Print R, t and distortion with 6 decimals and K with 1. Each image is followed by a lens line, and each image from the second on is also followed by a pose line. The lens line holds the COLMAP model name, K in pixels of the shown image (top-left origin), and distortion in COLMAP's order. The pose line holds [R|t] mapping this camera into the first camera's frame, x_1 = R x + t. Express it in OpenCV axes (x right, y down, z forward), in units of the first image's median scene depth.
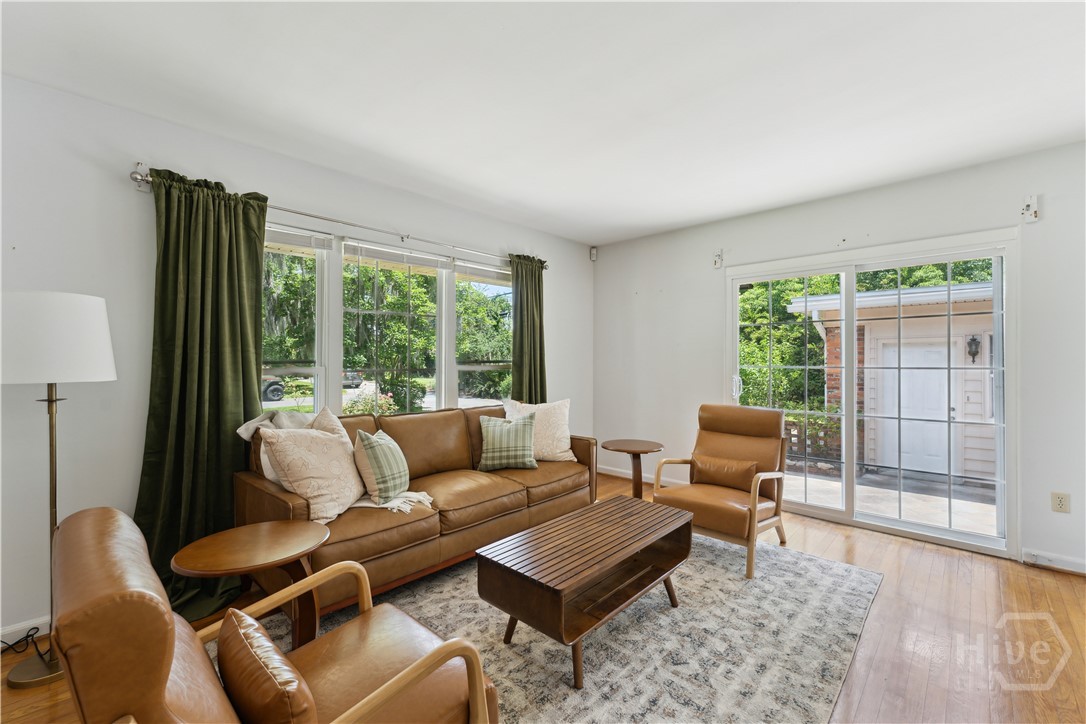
lens RADIAL K [[445.3, 0, 544.7], [0, 445.3, 360.1], [0, 0, 1]] dist [-0.002683, -0.000227]
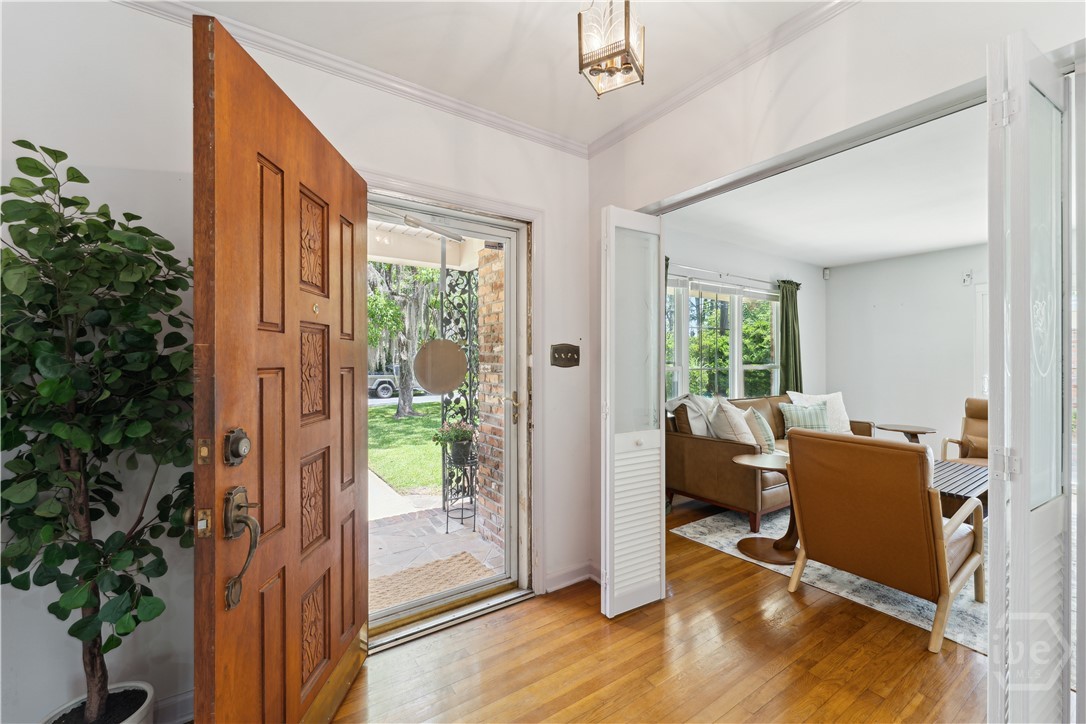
lens RADIAL K [[445.3, 0, 541.4], [0, 445.3, 360.8], [0, 0, 1]] dist [-0.002683, -0.000227]
pose [[0.976777, 0.002427, -0.214246, -0.550431], [-0.003100, 0.999991, -0.002807, 0.002710], [0.214237, 0.003406, 0.976776, -0.480223]]
